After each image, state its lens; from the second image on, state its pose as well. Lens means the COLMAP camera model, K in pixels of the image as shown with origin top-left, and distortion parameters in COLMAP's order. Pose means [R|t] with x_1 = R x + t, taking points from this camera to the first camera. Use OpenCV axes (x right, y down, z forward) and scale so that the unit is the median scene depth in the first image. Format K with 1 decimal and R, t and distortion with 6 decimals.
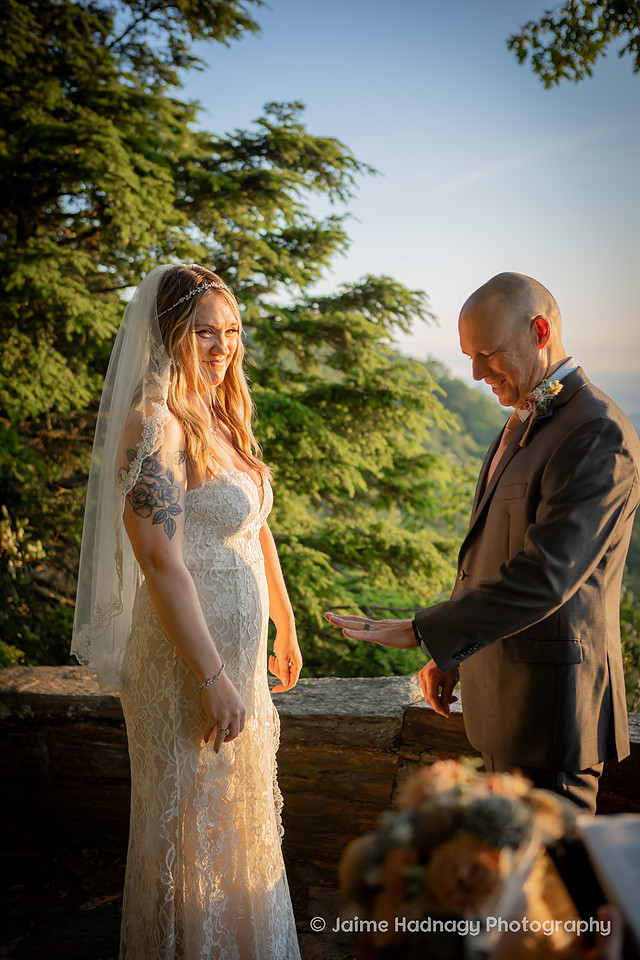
lens RADIAL K [[1235.0, 0, 314.3], [0, 1235.0, 471.6], [0, 0, 1]] dist [-0.029731, 0.000000]
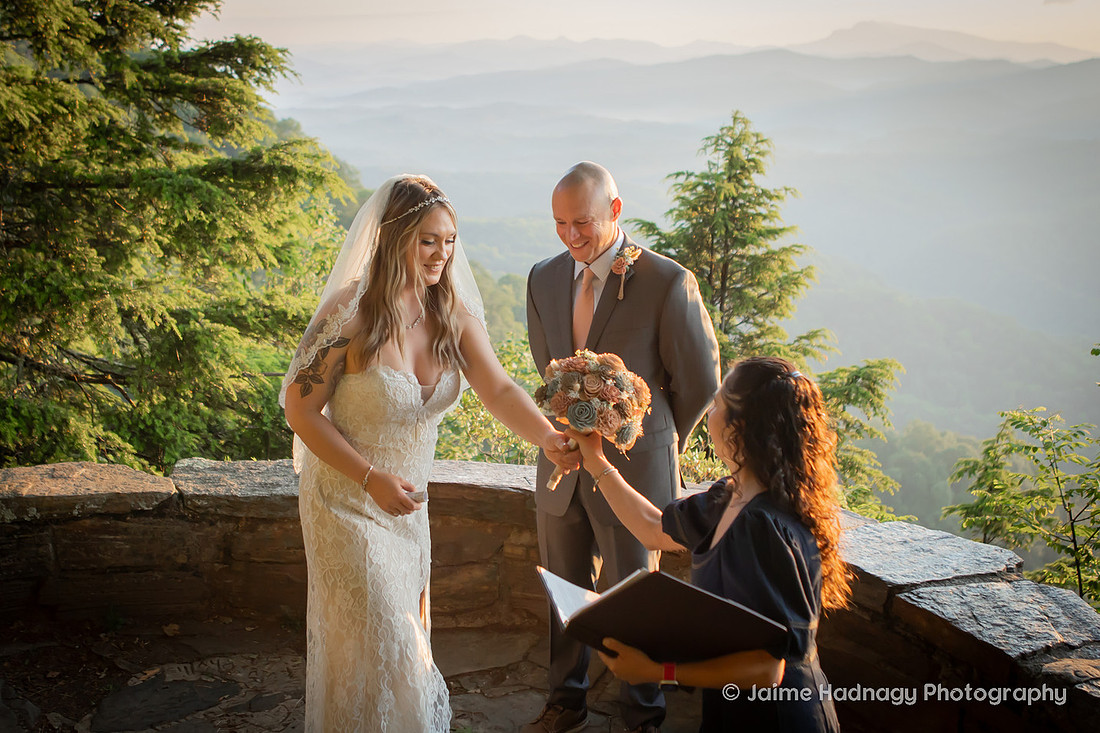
lens RADIAL K [[1427.7, 0, 509.1], [0, 1427.7, 285.8], [0, 0, 1]] dist [-0.077471, 0.000000]
pose [[0.936327, -0.042522, 0.348546, -0.171200], [0.011168, 0.995744, 0.091479, -0.067421], [-0.350952, -0.081762, 0.932817, -0.161517]]
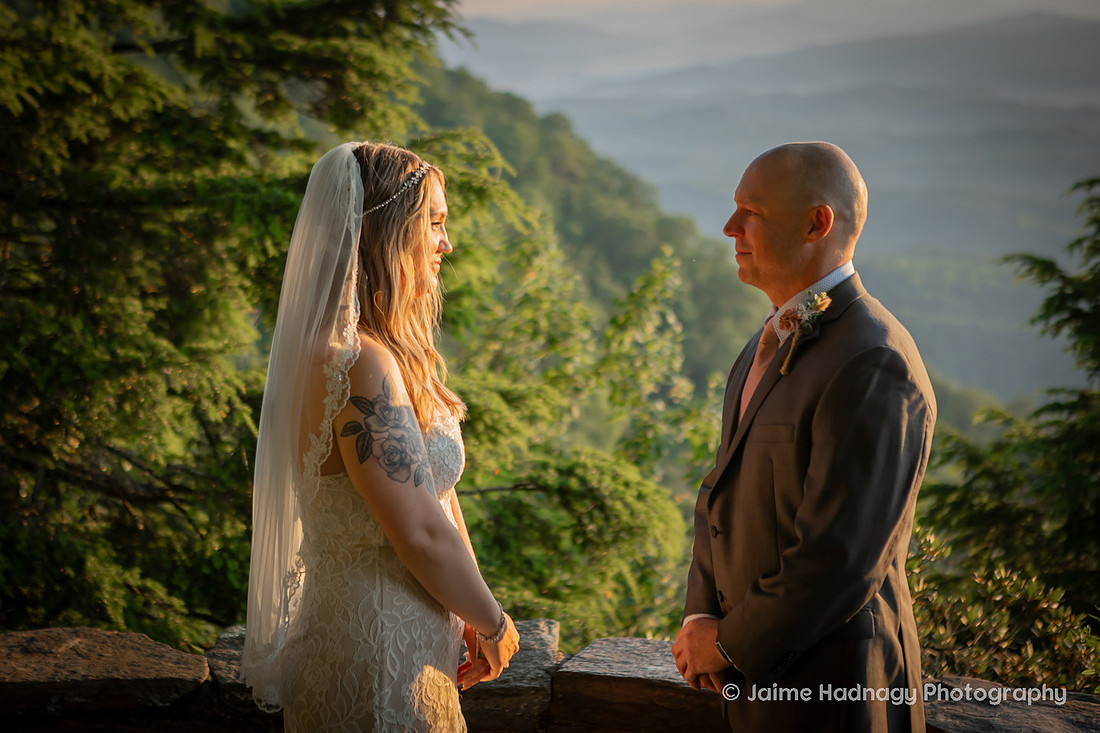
lens RADIAL K [[2094.2, 0, 507.1], [0, 2094.2, 339.4], [0, 0, 1]] dist [0.120990, 0.000000]
pose [[0.983290, -0.035412, 0.178570, -0.098331], [0.021337, 0.996556, 0.080137, -0.061027], [-0.180792, -0.074987, 0.980658, -0.112908]]
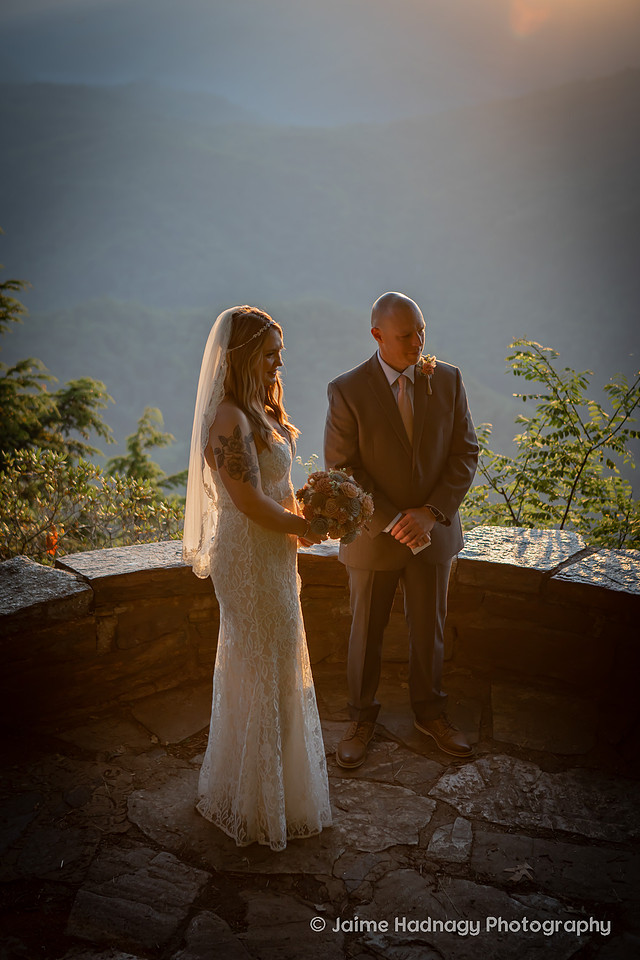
lens RADIAL K [[1555.9, 0, 313.0], [0, 1555.9, 475.5], [0, 0, 1]] dist [0.095419, 0.000000]
pose [[0.543444, -0.238718, 0.804787, -0.643153], [0.055266, 0.966807, 0.249458, -0.183028], [-0.837624, -0.091090, 0.538598, -0.039780]]
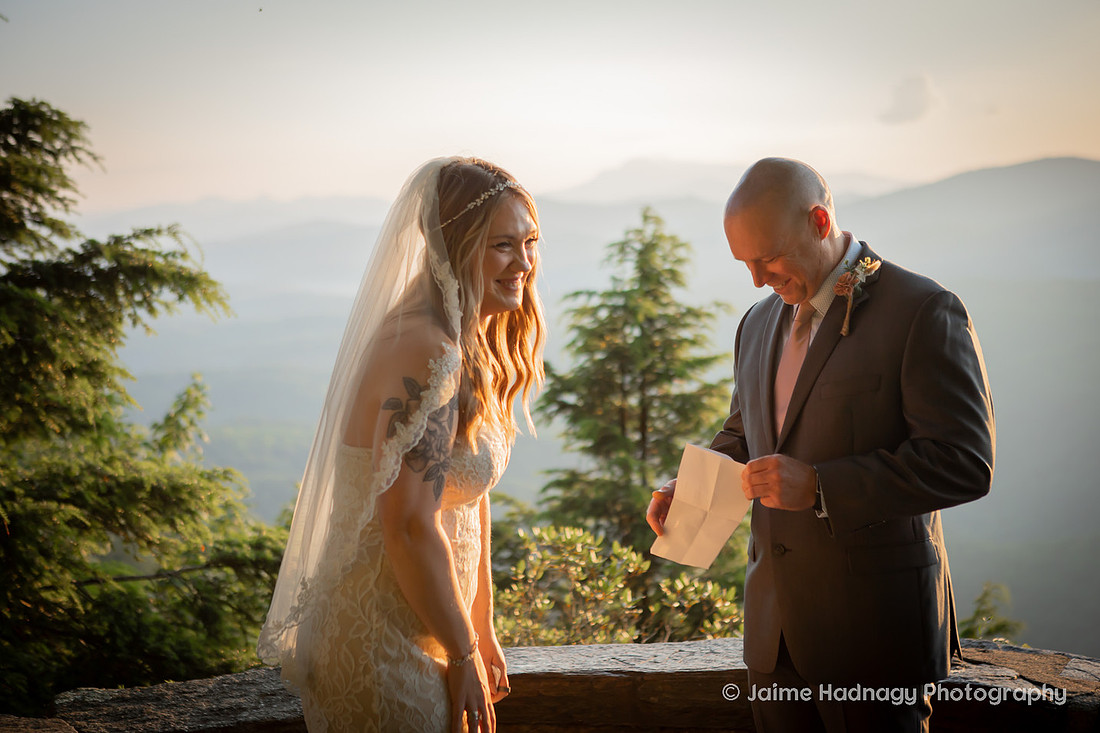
lens RADIAL K [[1782.9, 0, 544.3], [0, 1782.9, 359.2], [0, 0, 1]] dist [0.095419, 0.000000]
pose [[0.851903, -0.072092, 0.518713, -0.255601], [0.072515, 0.997177, 0.019496, -0.015116], [-0.518654, 0.021006, 0.854726, 0.004700]]
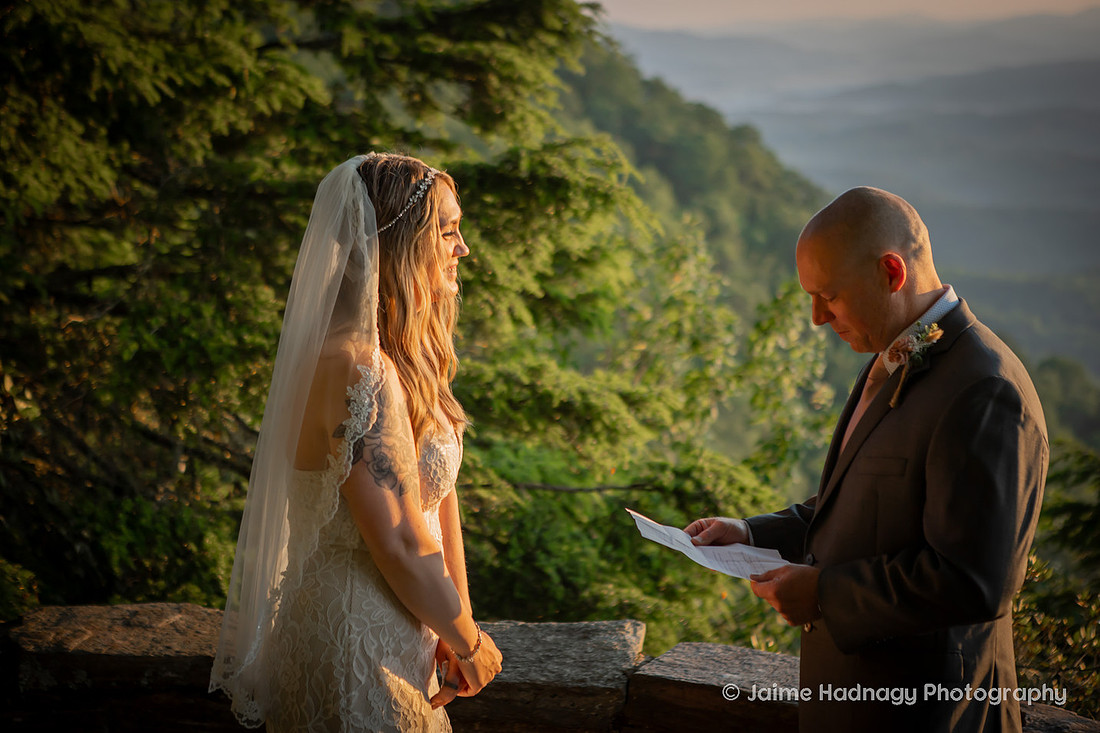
lens RADIAL K [[1993.7, 0, 551.6], [0, 1993.7, 359.5], [0, 0, 1]] dist [0.151732, 0.000000]
pose [[0.993812, 0.007297, 0.110838, -0.062365], [-0.017535, 0.995635, 0.091673, -0.061378], [-0.109685, -0.093049, 0.989601, -0.092419]]
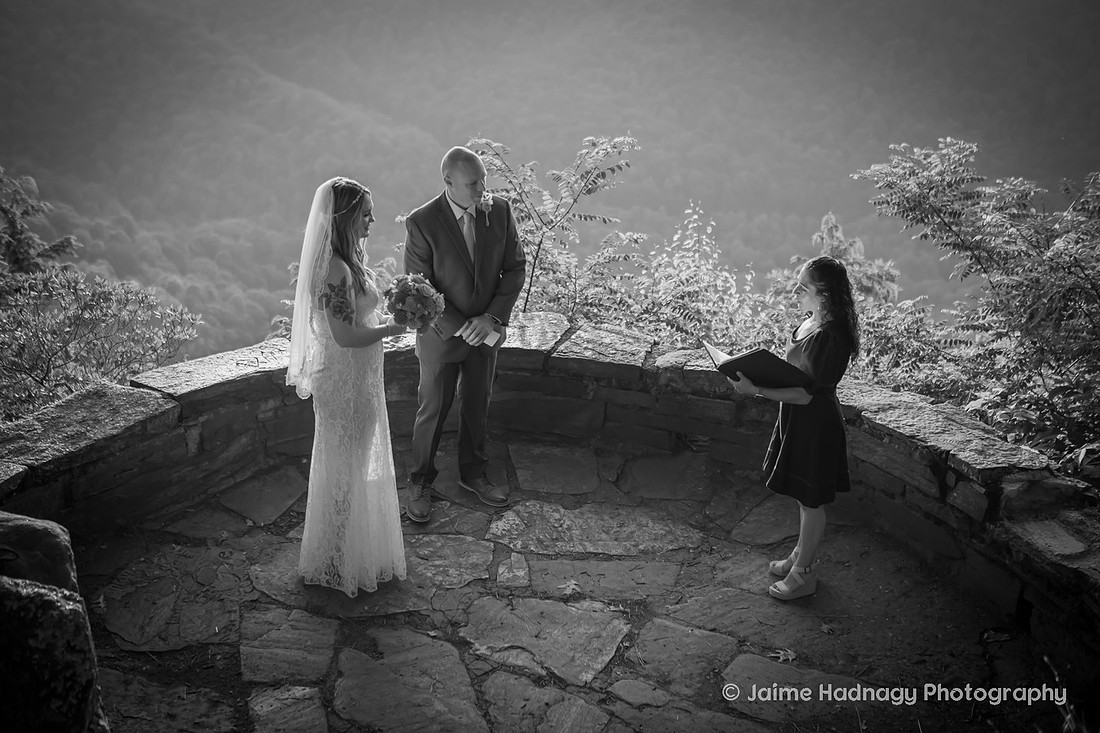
lens RADIAL K [[1724.5, 0, 547.3], [0, 1724.5, 356.9], [0, 0, 1]] dist [0.077498, 0.000000]
pose [[0.293662, -0.366737, 0.882761, -0.978852], [0.055265, 0.928446, 0.367333, -0.361934], [-0.954310, -0.059086, 0.292917, -0.035484]]
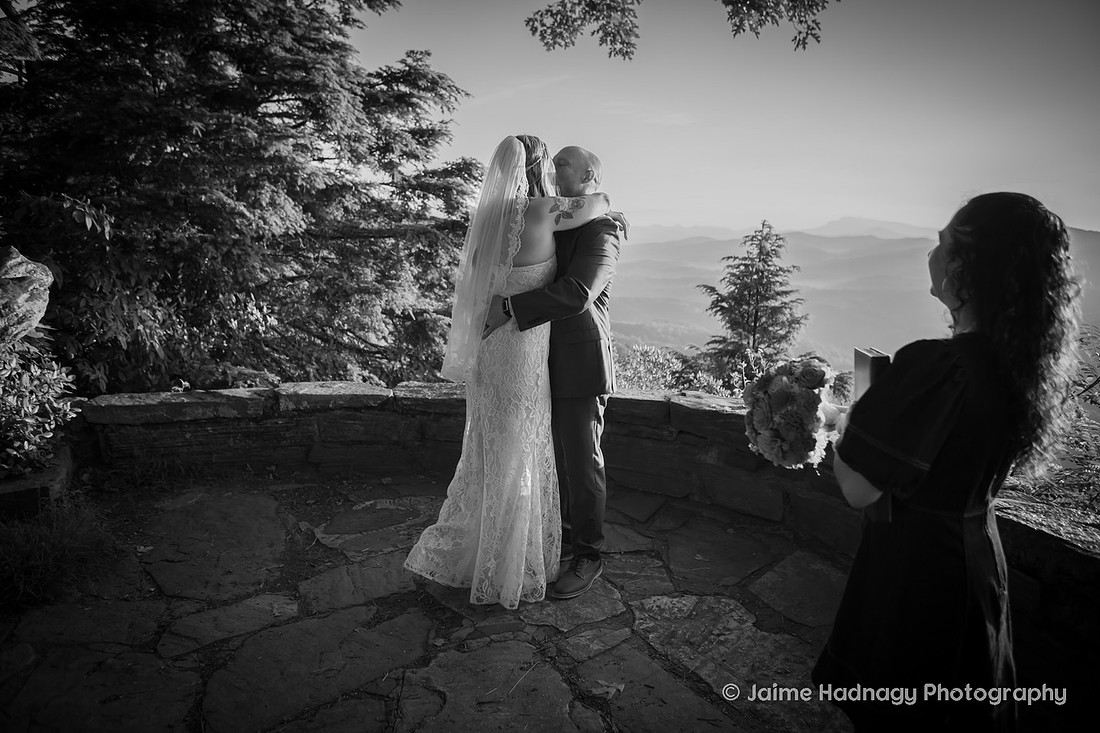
lens RADIAL K [[765.2, 0, 547.8], [0, 765.2, 352.1], [0, 0, 1]] dist [-0.104662, 0.076596]
pose [[0.974033, -0.022537, 0.225279, -0.090499], [0.003990, 0.996587, 0.082448, 0.023330], [-0.226369, -0.079408, 0.970799, -0.059701]]
